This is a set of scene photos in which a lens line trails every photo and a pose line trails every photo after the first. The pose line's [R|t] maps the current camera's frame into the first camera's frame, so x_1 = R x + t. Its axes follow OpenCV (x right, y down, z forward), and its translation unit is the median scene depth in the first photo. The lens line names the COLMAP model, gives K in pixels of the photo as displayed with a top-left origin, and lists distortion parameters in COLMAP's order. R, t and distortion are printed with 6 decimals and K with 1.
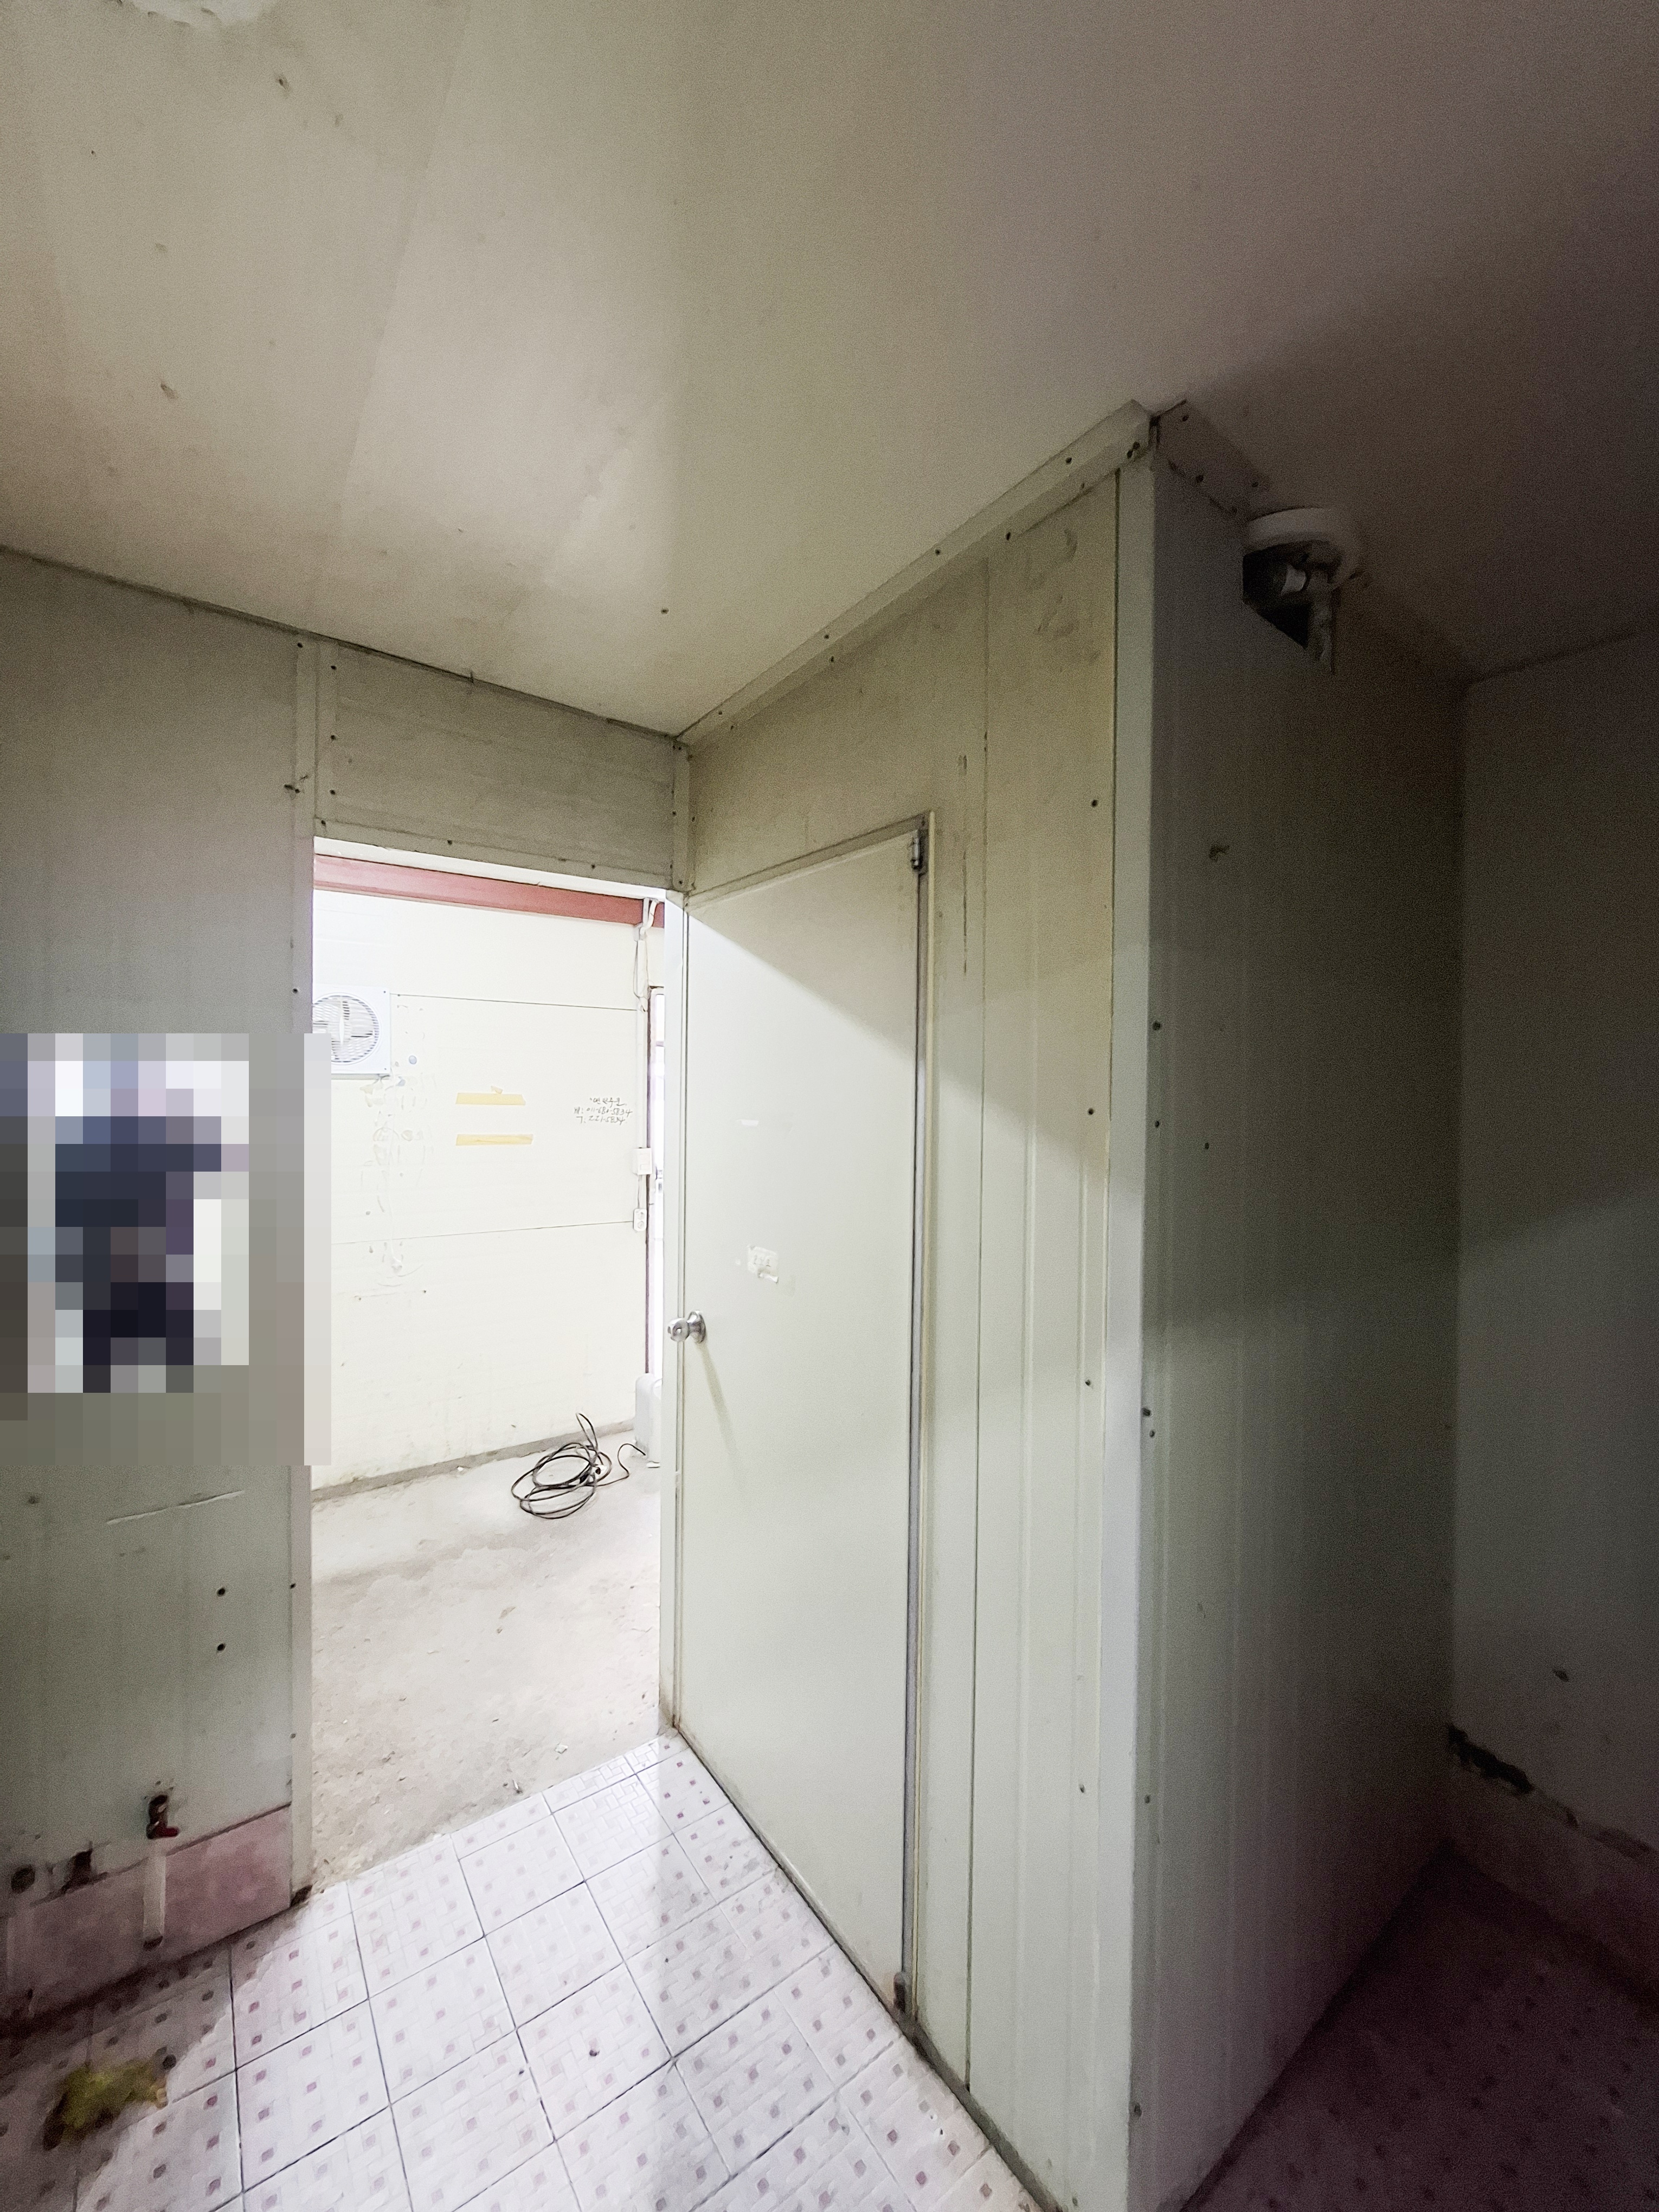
lens RADIAL K [[869.7, 0, 817.0], [0, 869.7, 1104.7], [0, 0, 1]] dist [-0.003689, -0.000031]
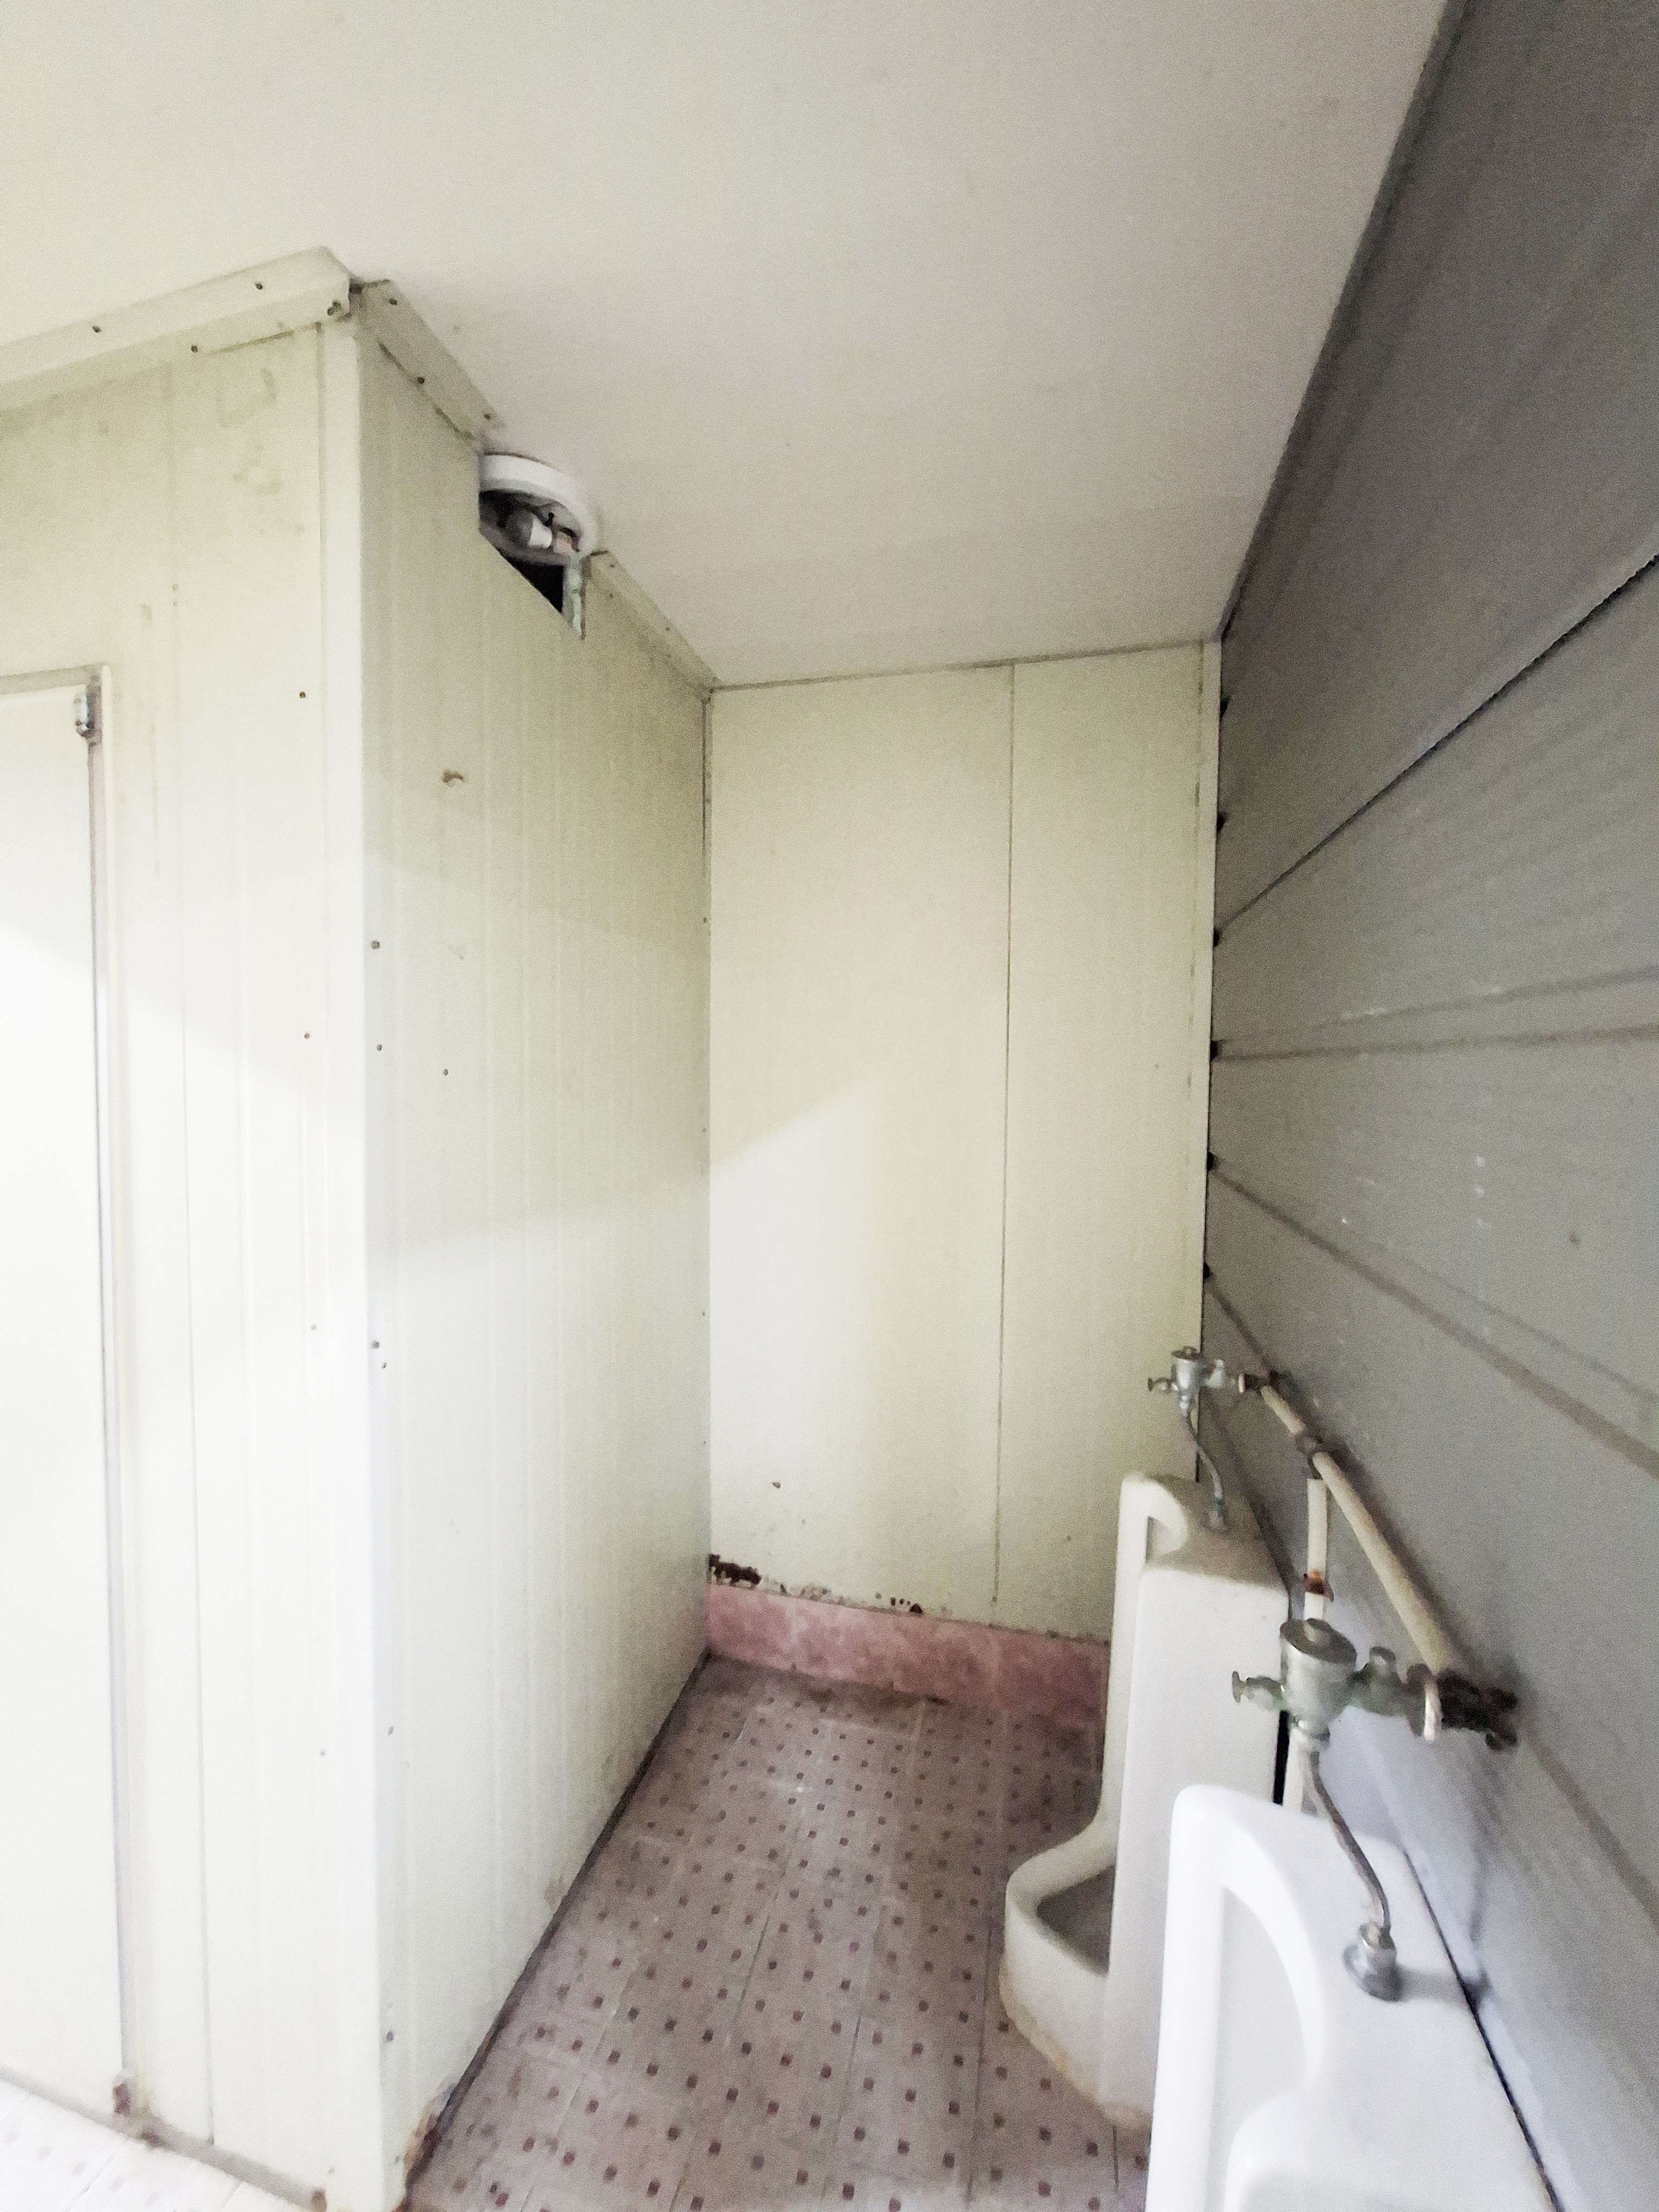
lens RADIAL K [[869.7, 0, 814.4], [0, 869.7, 1105.6], [0, 0, 1]] dist [-0.003689, -0.000031]
pose [[0.781673, -0.035491, 0.622678, 0.131653], [0.009546, 0.998943, 0.044954, 0.037852], [-0.623616, -0.029195, 0.781185, -0.041824]]
